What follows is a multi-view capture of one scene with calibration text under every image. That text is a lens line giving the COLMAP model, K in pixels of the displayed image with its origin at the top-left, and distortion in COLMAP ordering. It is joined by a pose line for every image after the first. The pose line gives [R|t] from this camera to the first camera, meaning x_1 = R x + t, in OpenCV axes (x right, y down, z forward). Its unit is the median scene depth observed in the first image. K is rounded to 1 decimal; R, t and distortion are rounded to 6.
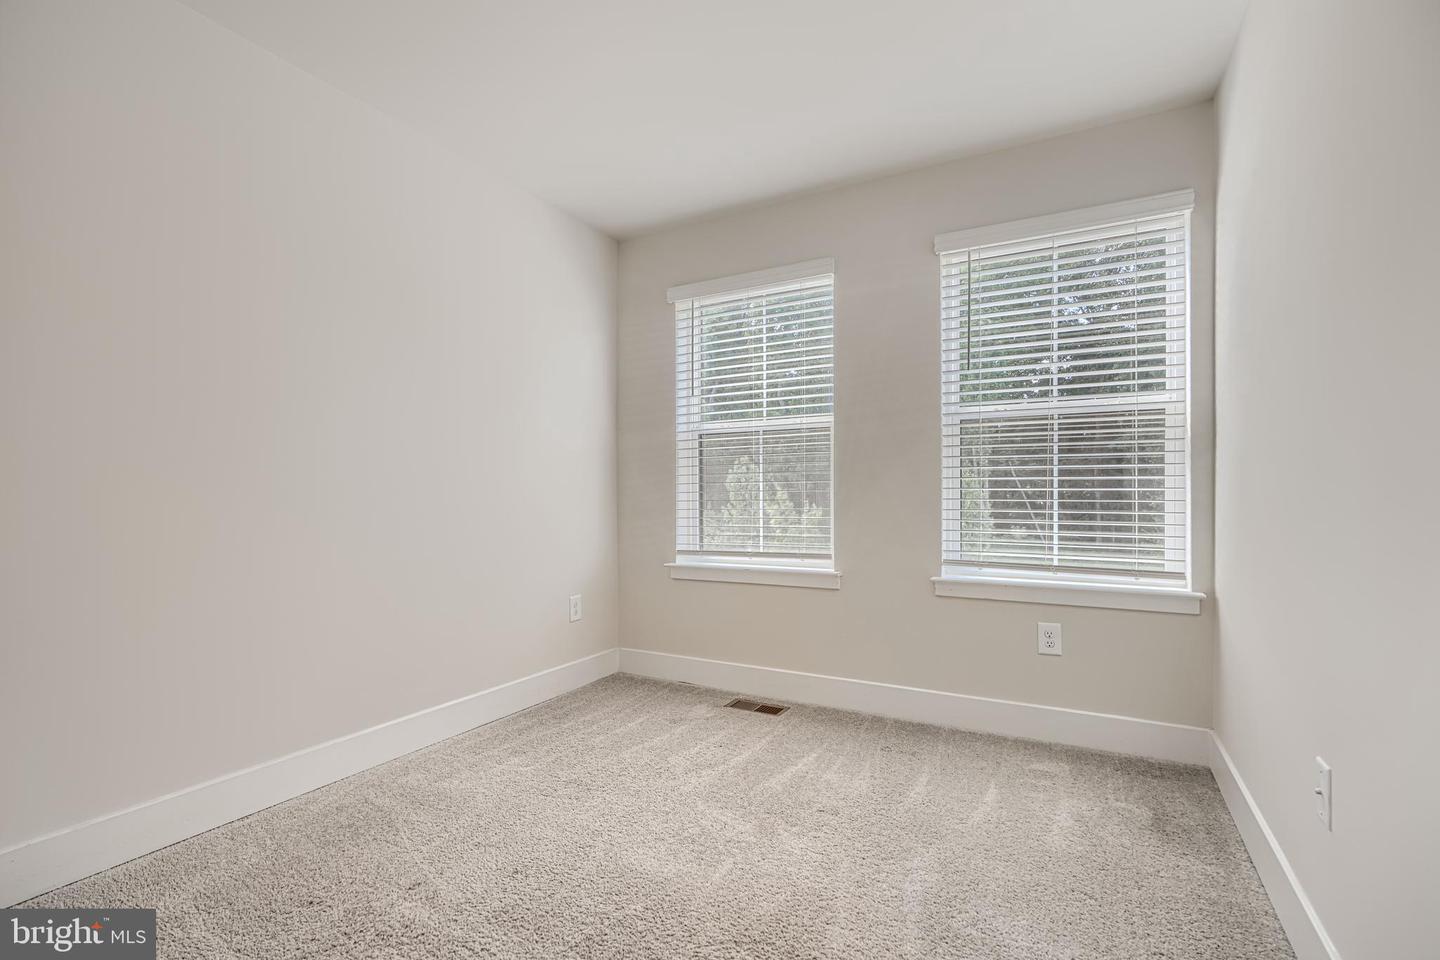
lens RADIAL K [[659.8, 0, 715.9], [0, 659.8, 471.1], [0, 0, 1]] dist [0.002054, 0.000132]
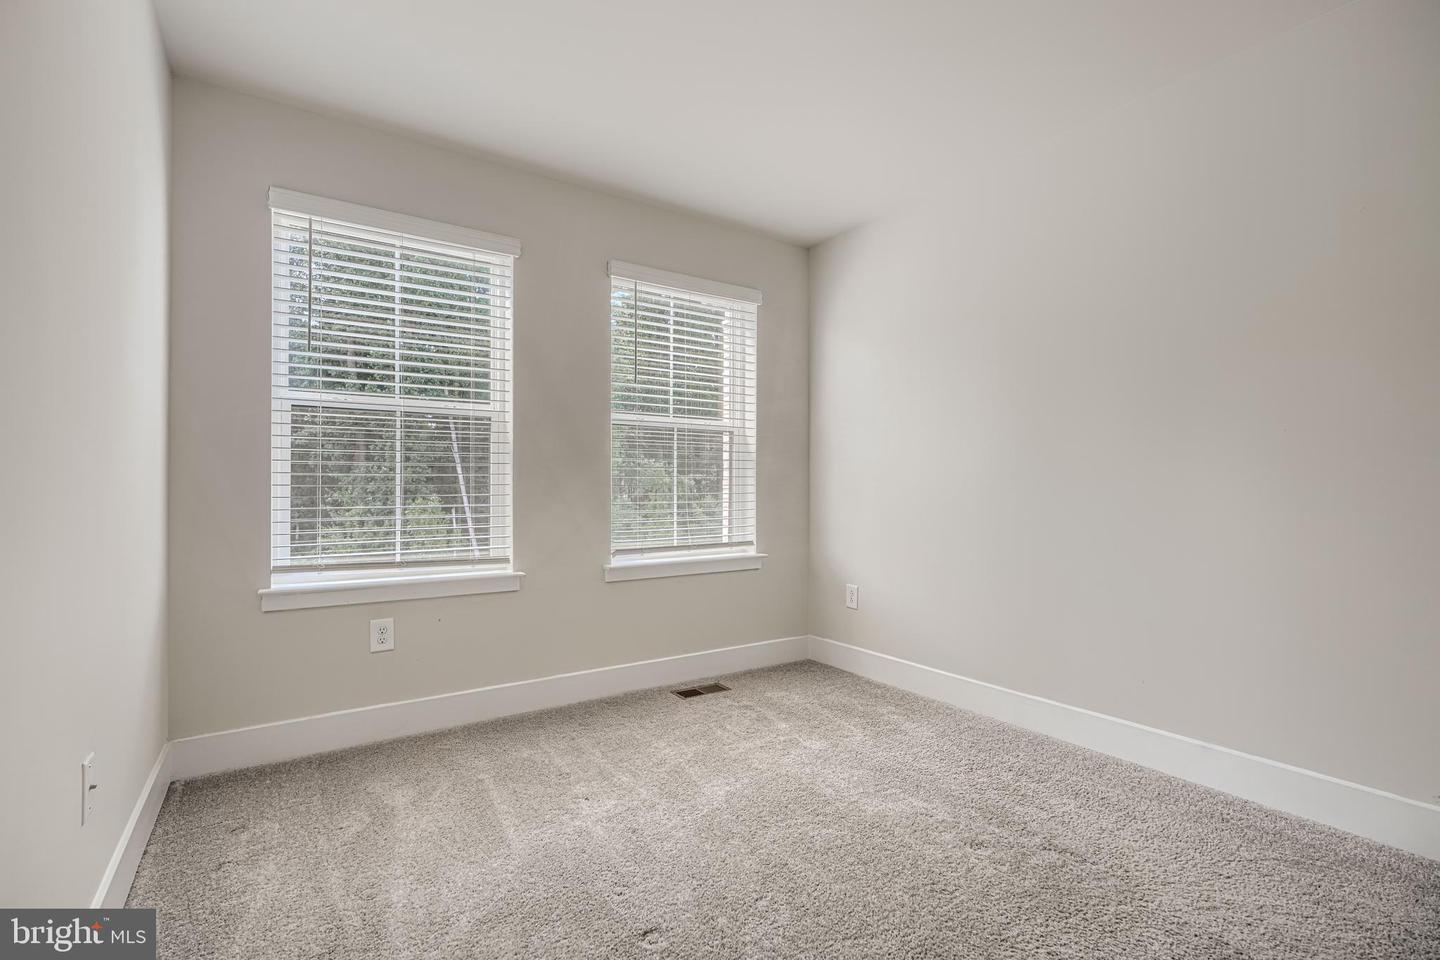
lens RADIAL K [[677.7, 0, 720.0], [0, 677.7, 480.0], [0, 0, 1]] dist [-0.041168, 0.000096]
pose [[0.420987, 0.007609, 0.907035, -0.217578], [-0.024581, 0.999693, 0.003023, 0.003725], [-0.906733, -0.023569, 0.421045, 0.125367]]
